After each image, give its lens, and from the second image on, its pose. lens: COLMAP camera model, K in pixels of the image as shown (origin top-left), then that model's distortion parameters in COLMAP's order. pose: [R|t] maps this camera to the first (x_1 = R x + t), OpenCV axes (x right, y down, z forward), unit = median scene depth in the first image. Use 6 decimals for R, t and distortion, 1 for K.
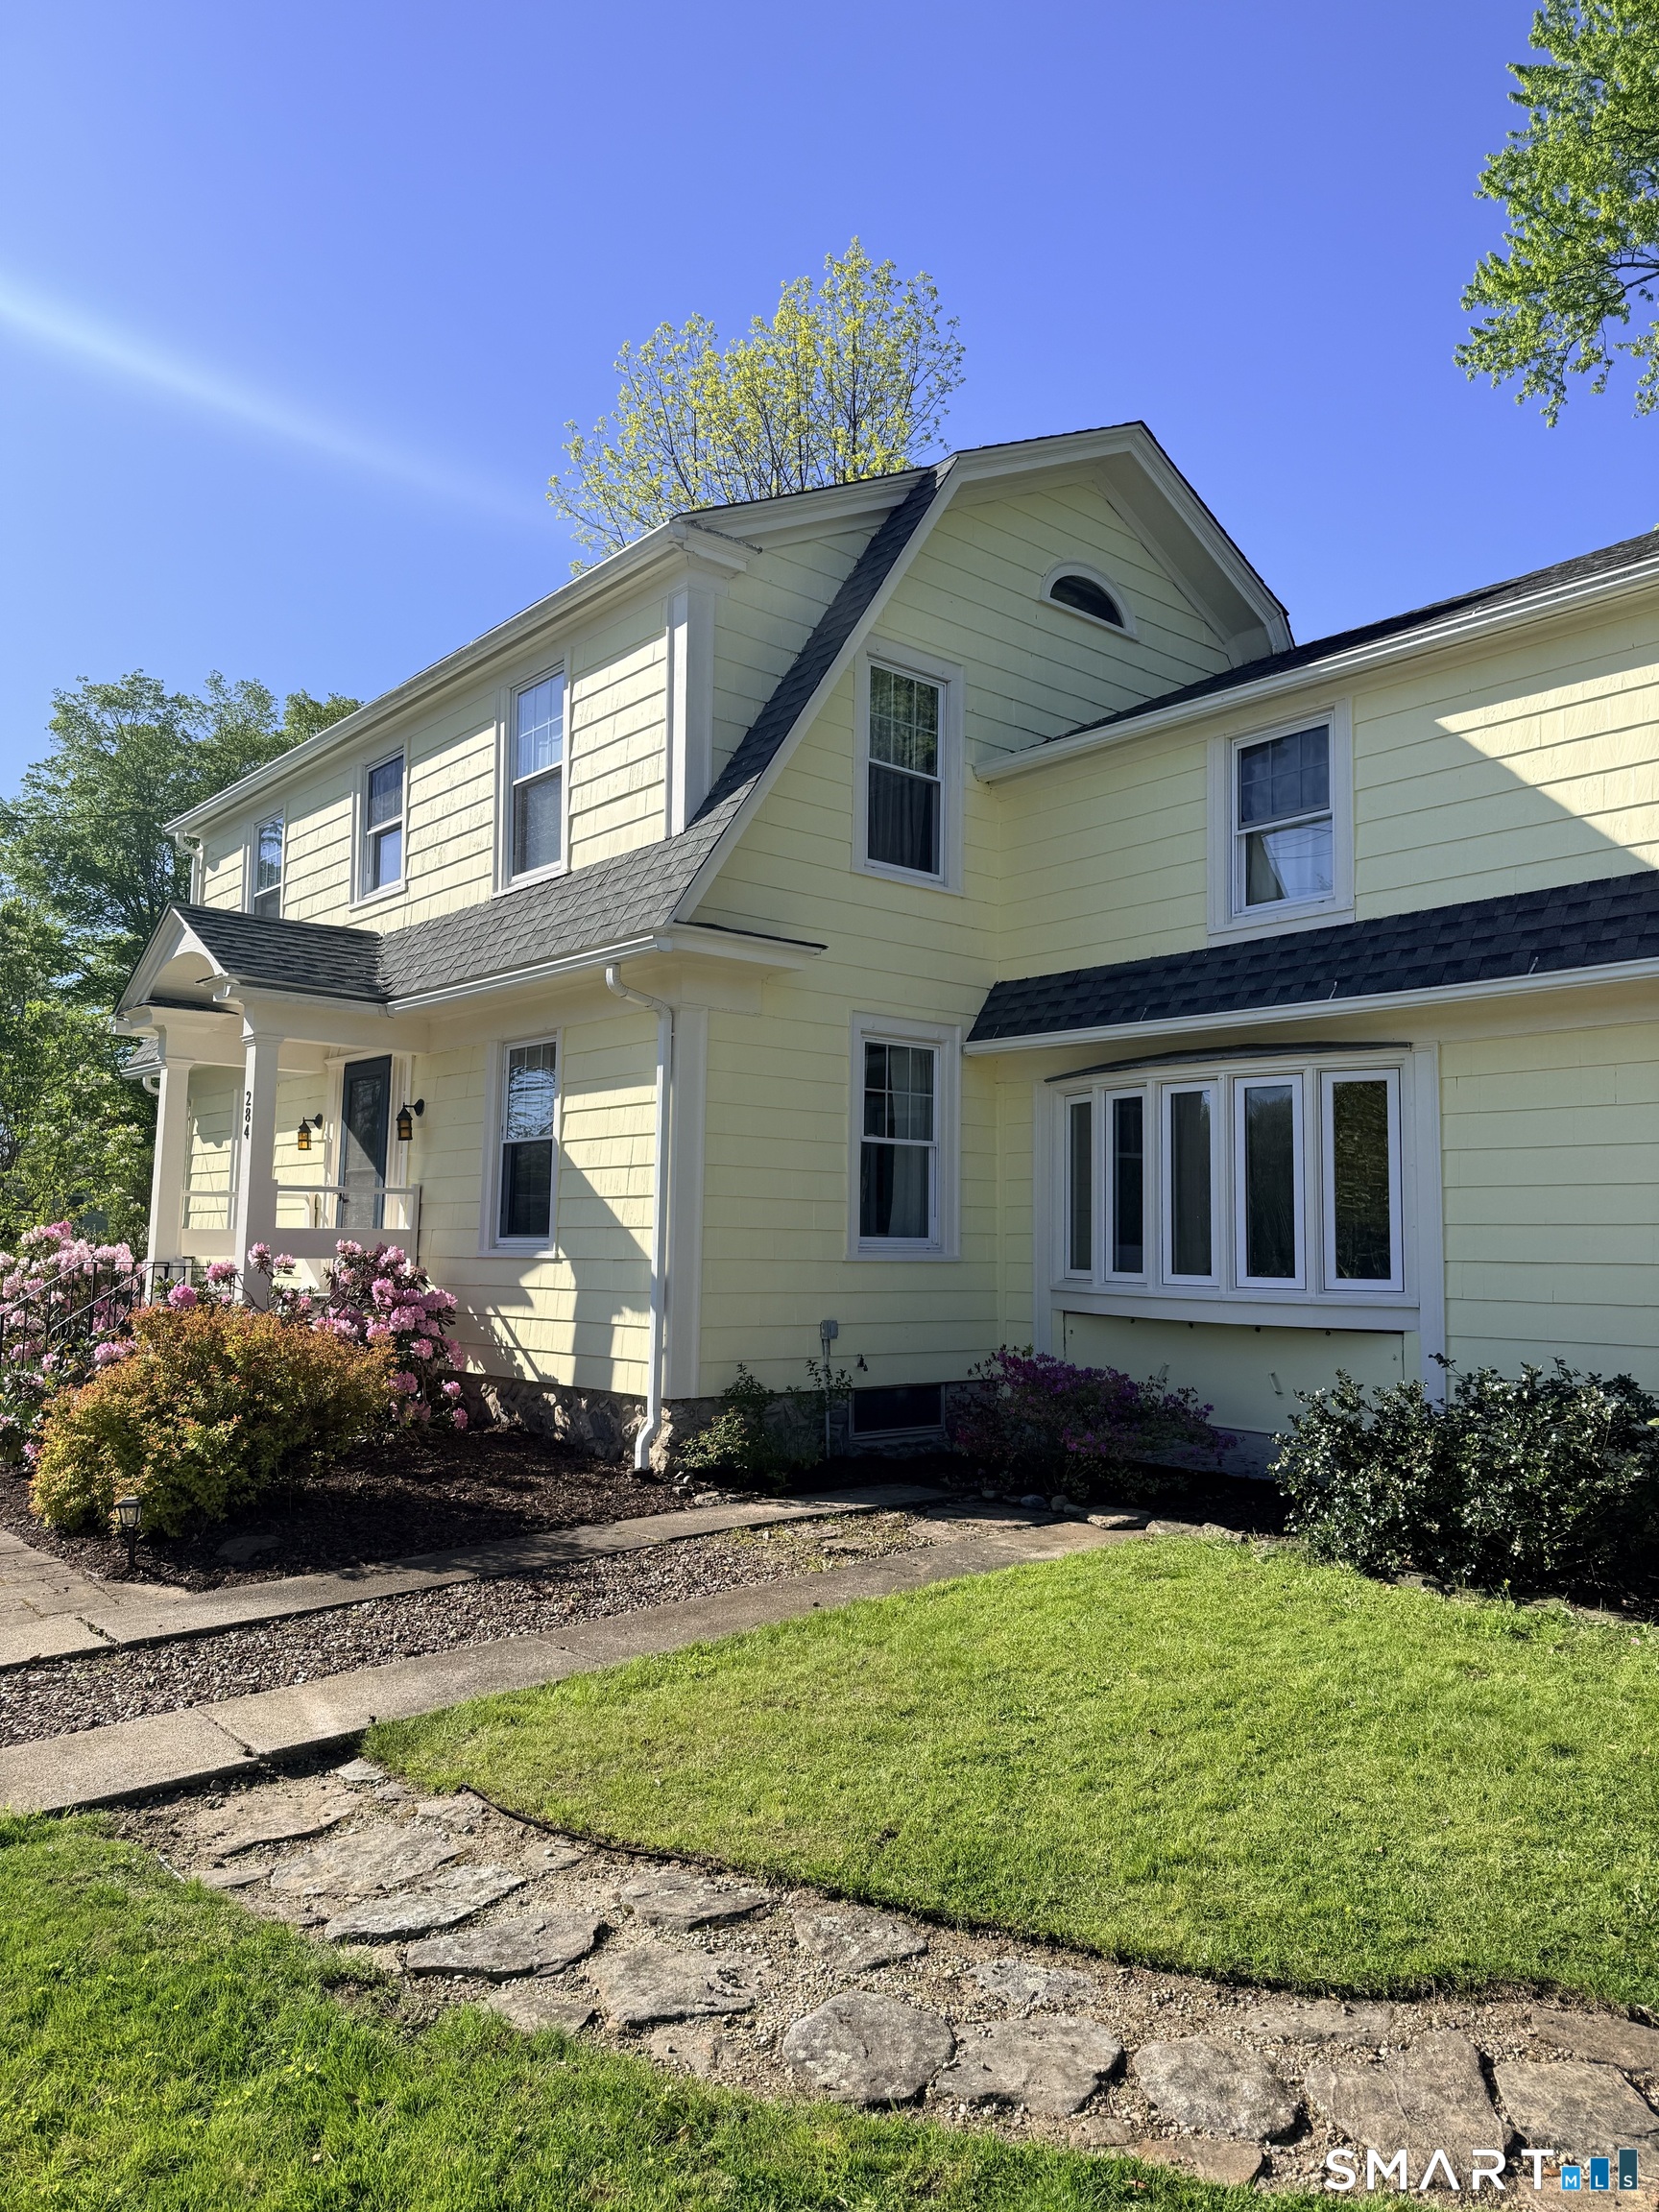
lens RADIAL K [[1509.1, 0, 831.4], [0, 1509.1, 1110.5], [0, 0, 1]] dist [0.035663, -0.003403]
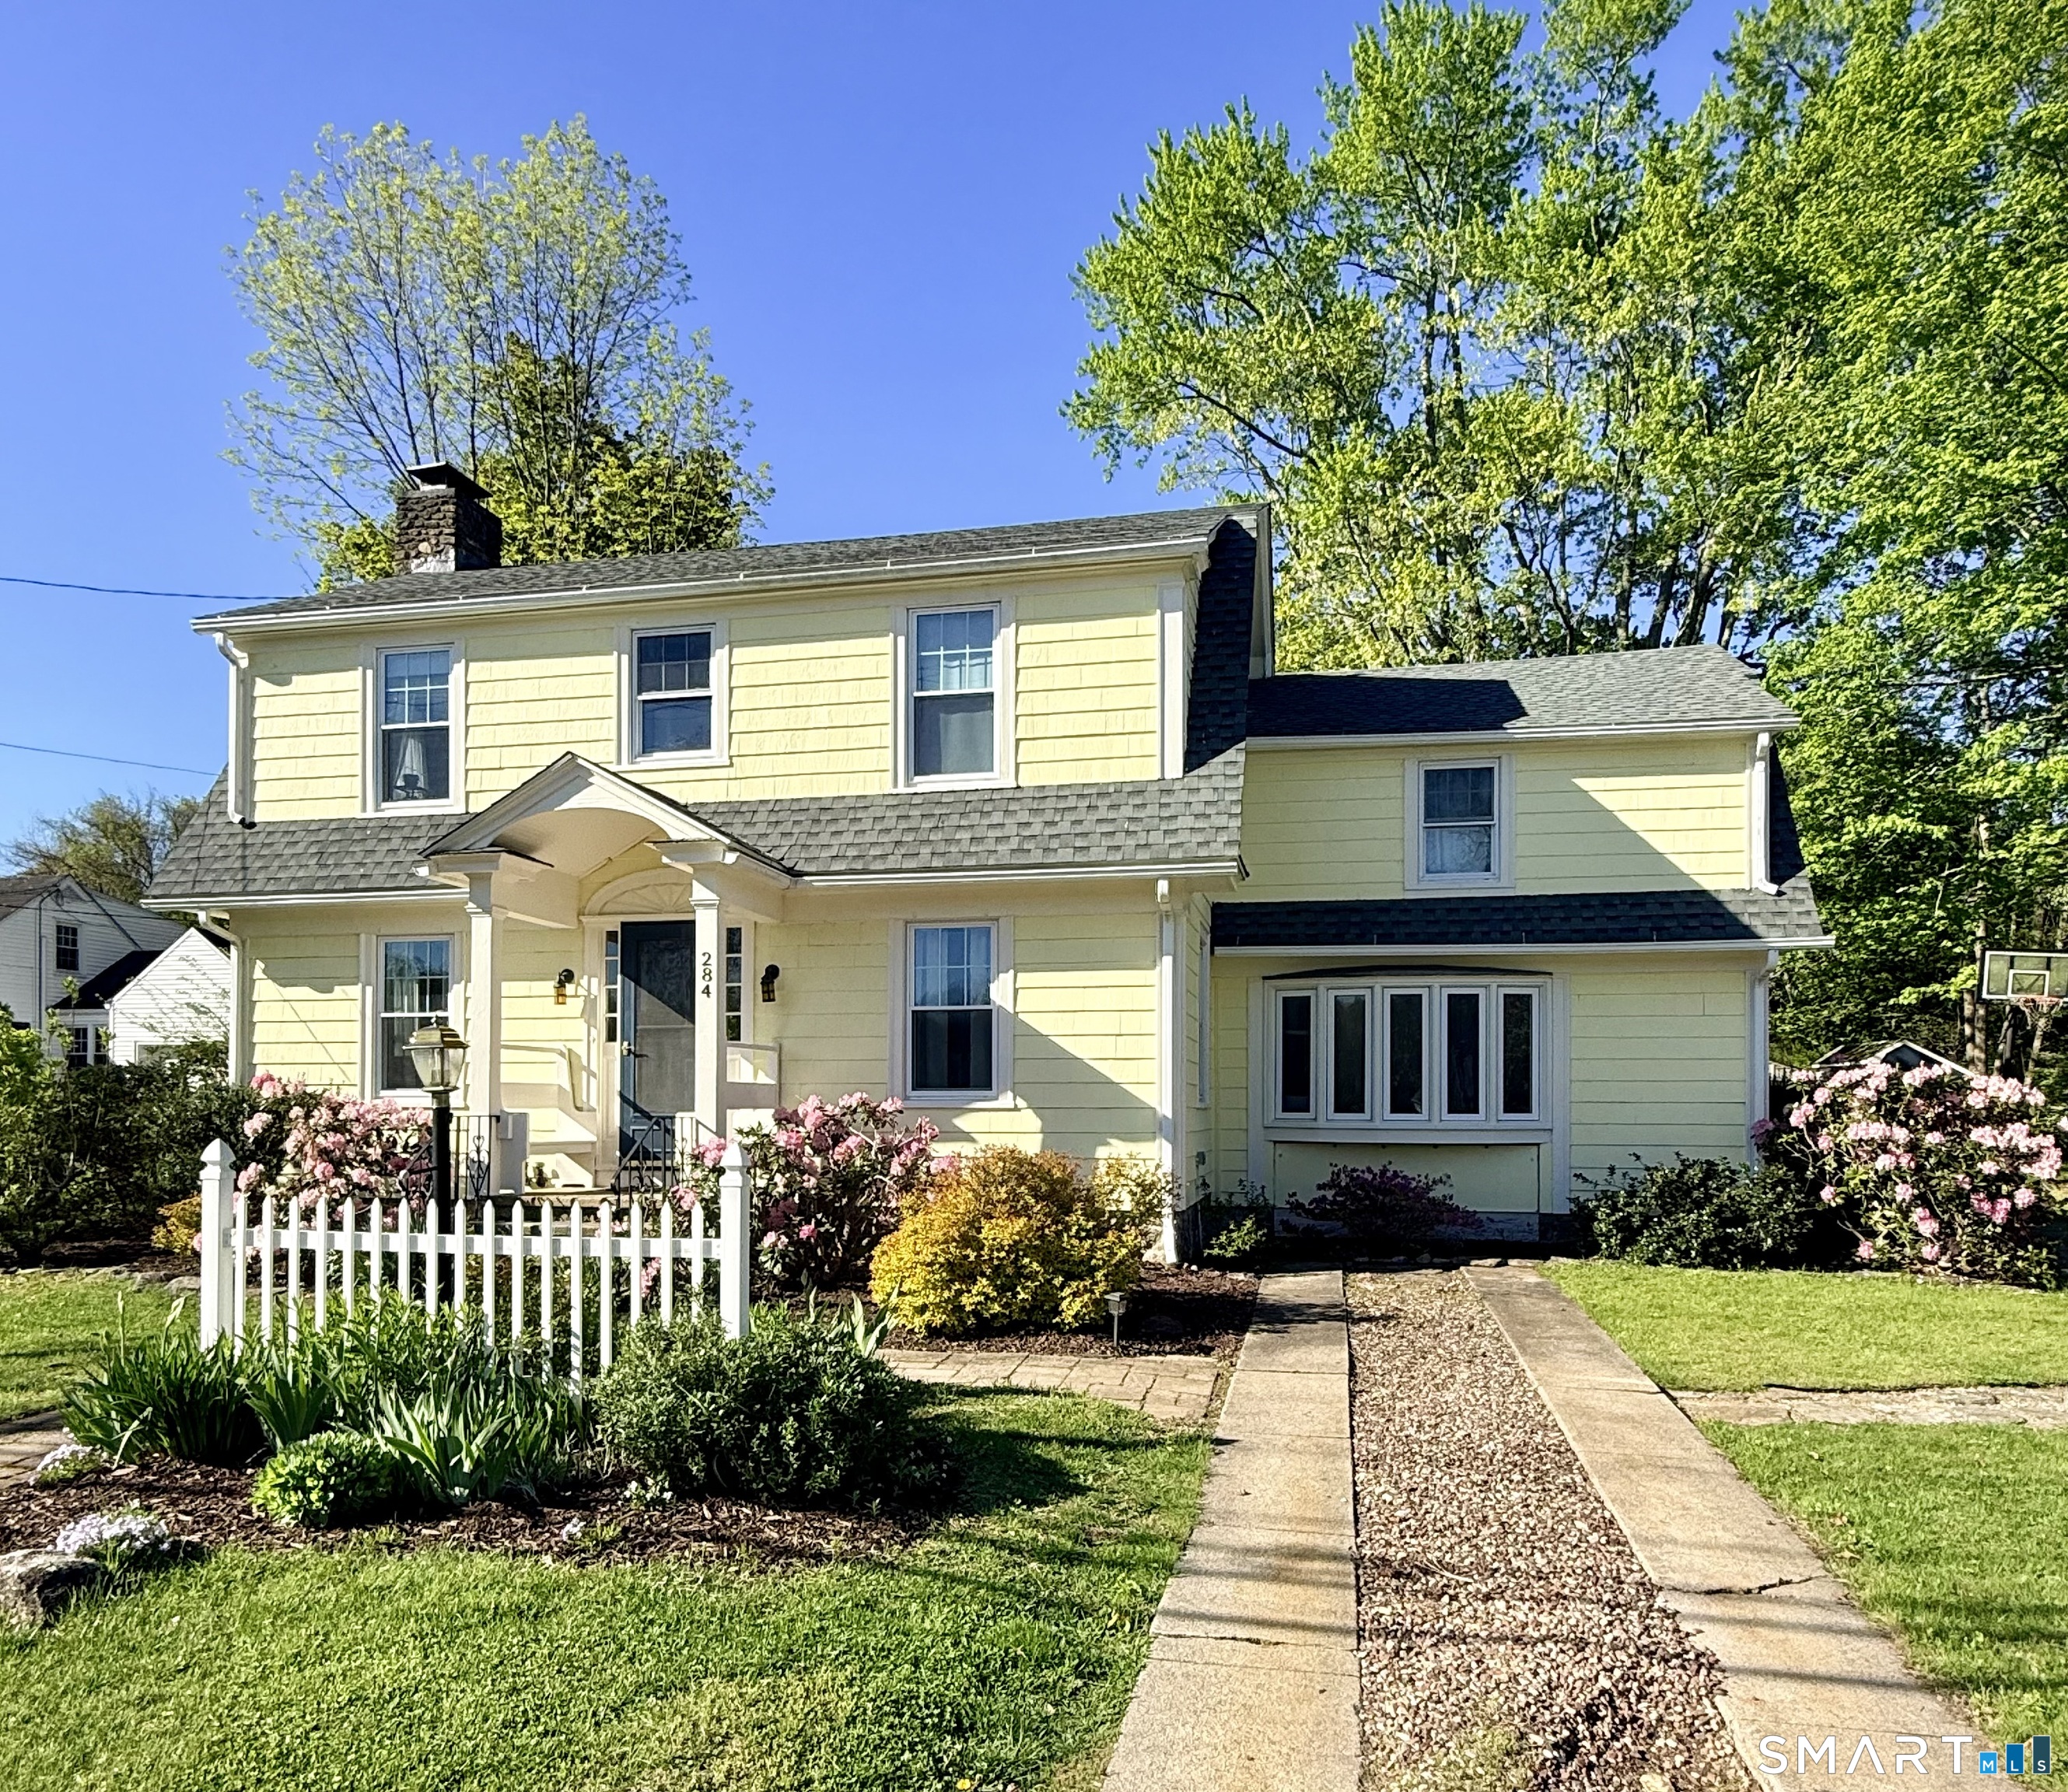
lens RADIAL K [[1390.4, 0, 1031.7], [0, 1390.4, 1113.2], [0, 0, 1]] dist [-0.003179, 0.019767]
pose [[0.796593, -0.010021, 0.604433, -0.885322], [-0.046914, 0.995822, 0.078338, 0.014382], [-0.602693, -0.090760, 0.792795, 0.100067]]
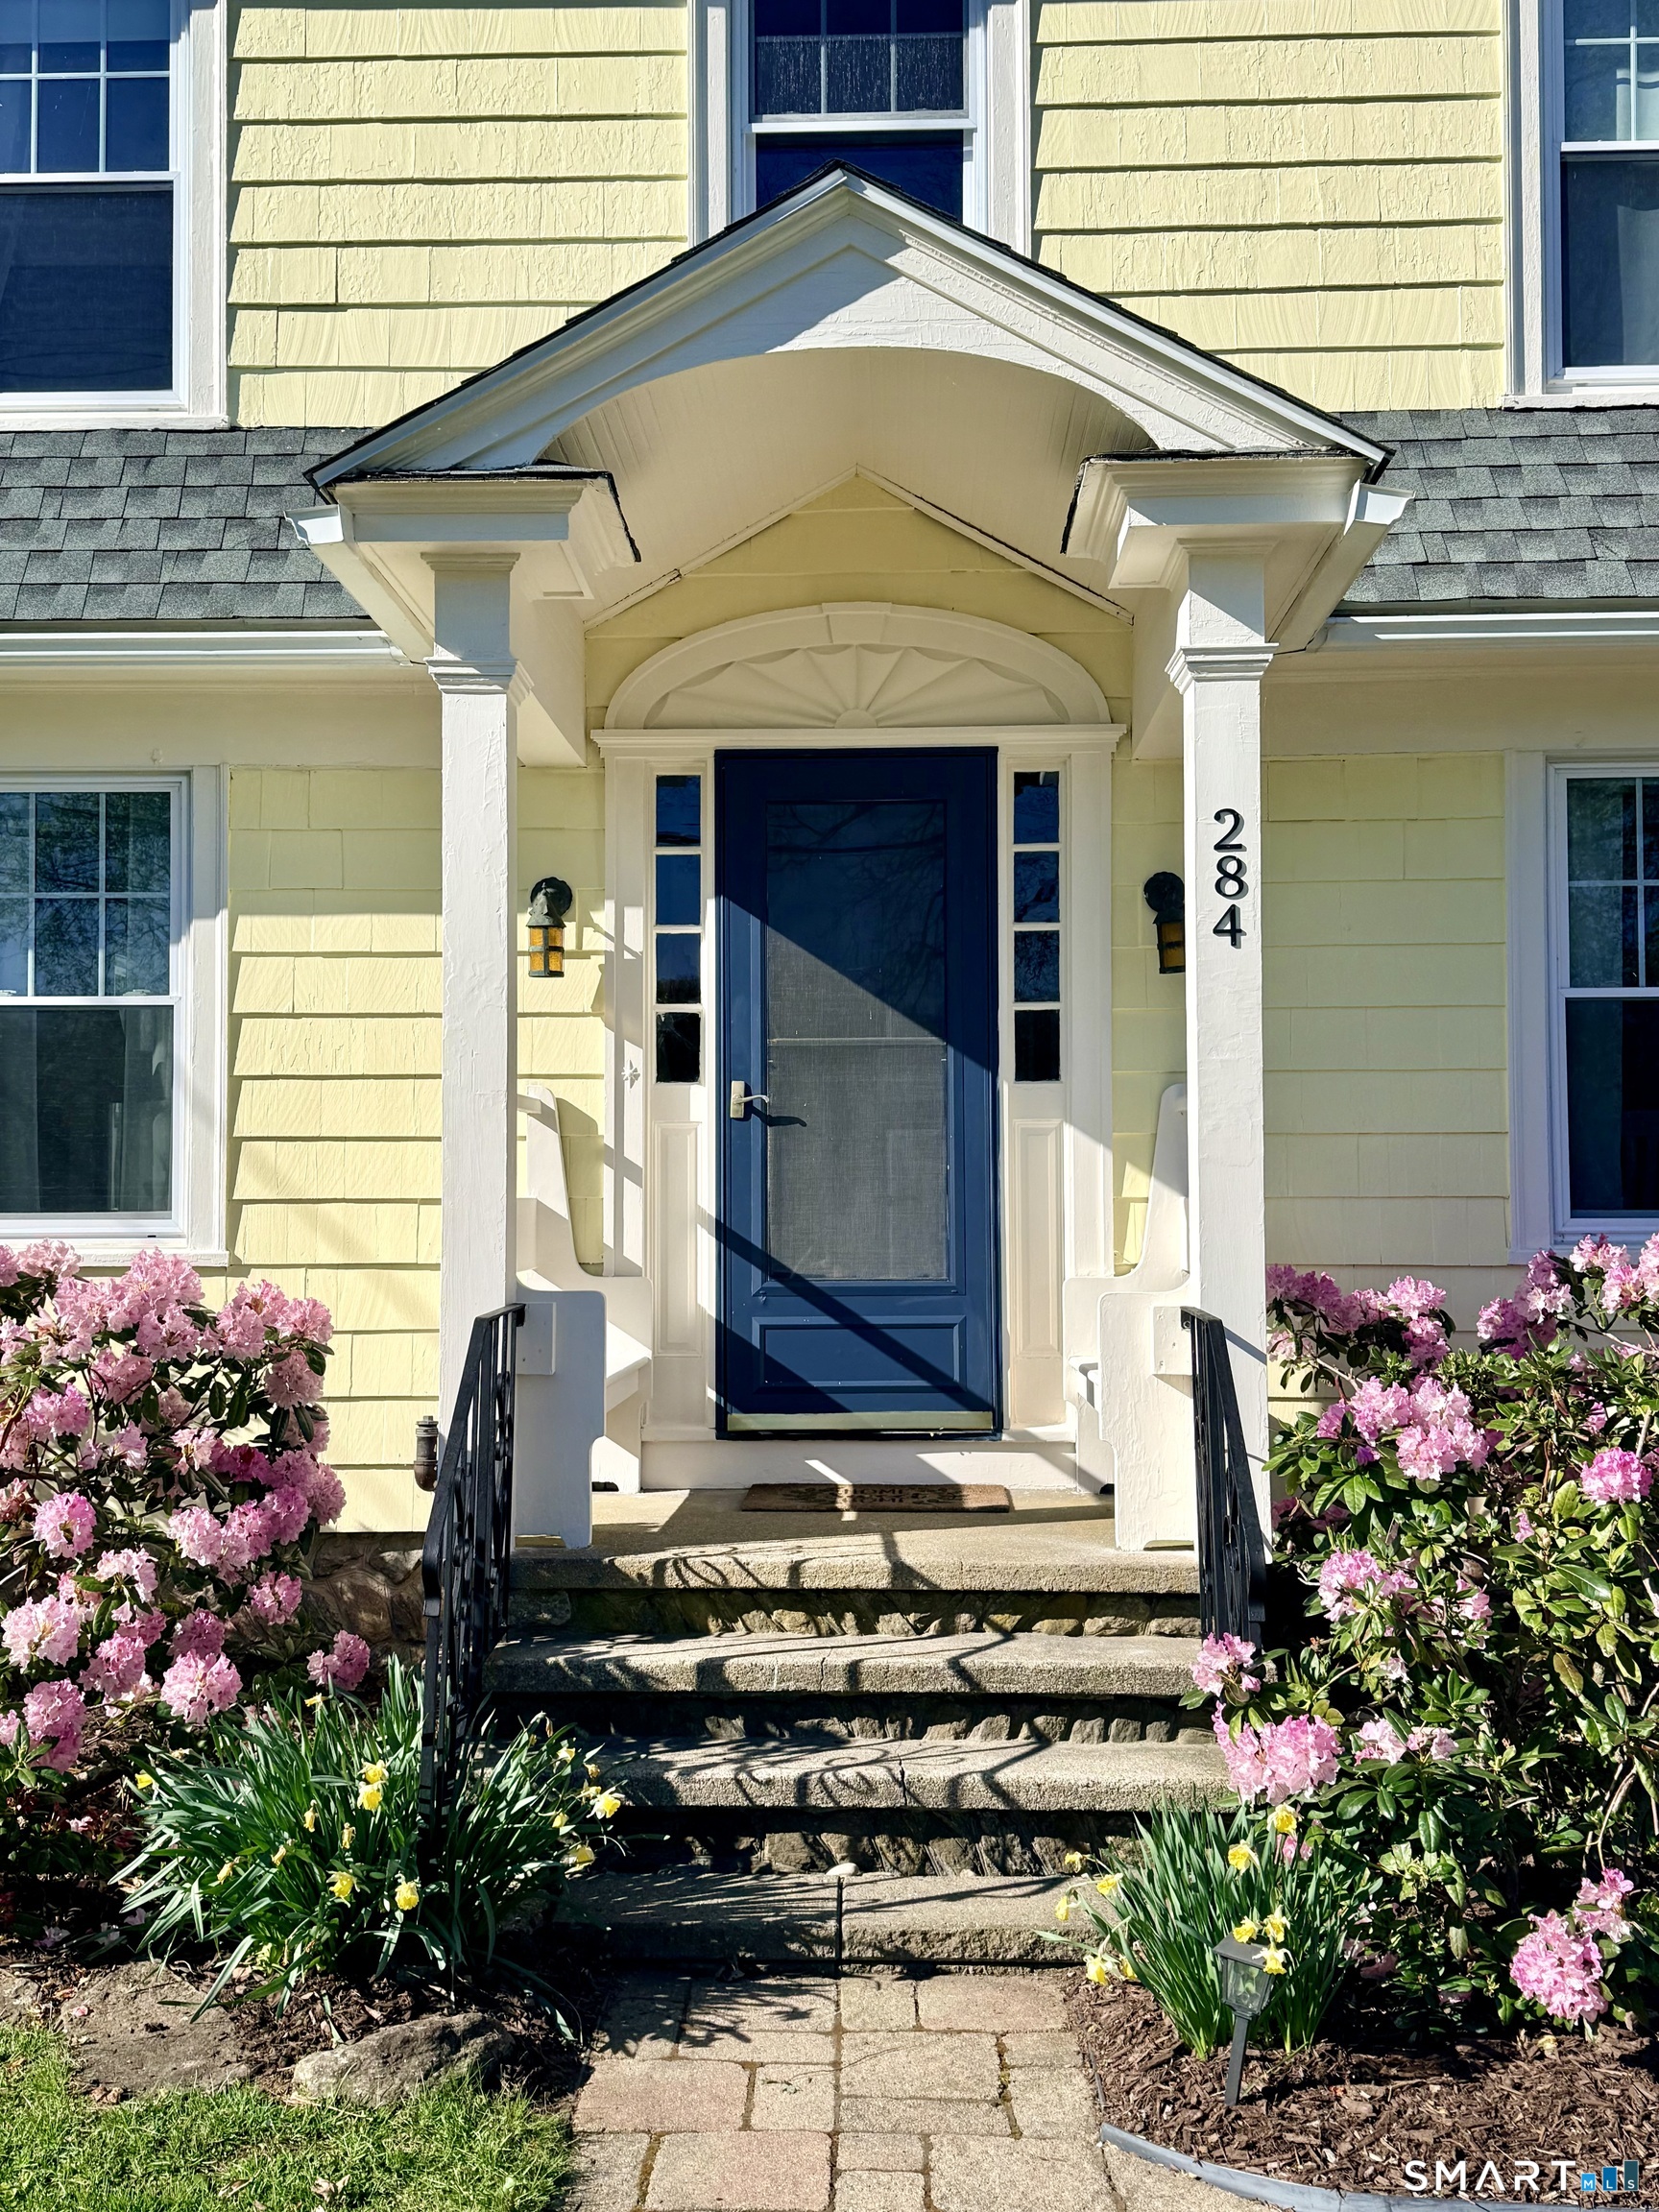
lens RADIAL K [[2189.0, 0, 821.5], [0, 2189.0, 1125.6], [0, 0, 1]] dist [0.067210, 0.000000]
pose [[0.682799, 0.013673, 0.730478, -0.913835], [-0.053332, 0.998090, 0.031169, 0.055667], [-0.728657, -0.060240, 0.682224, 0.810919]]
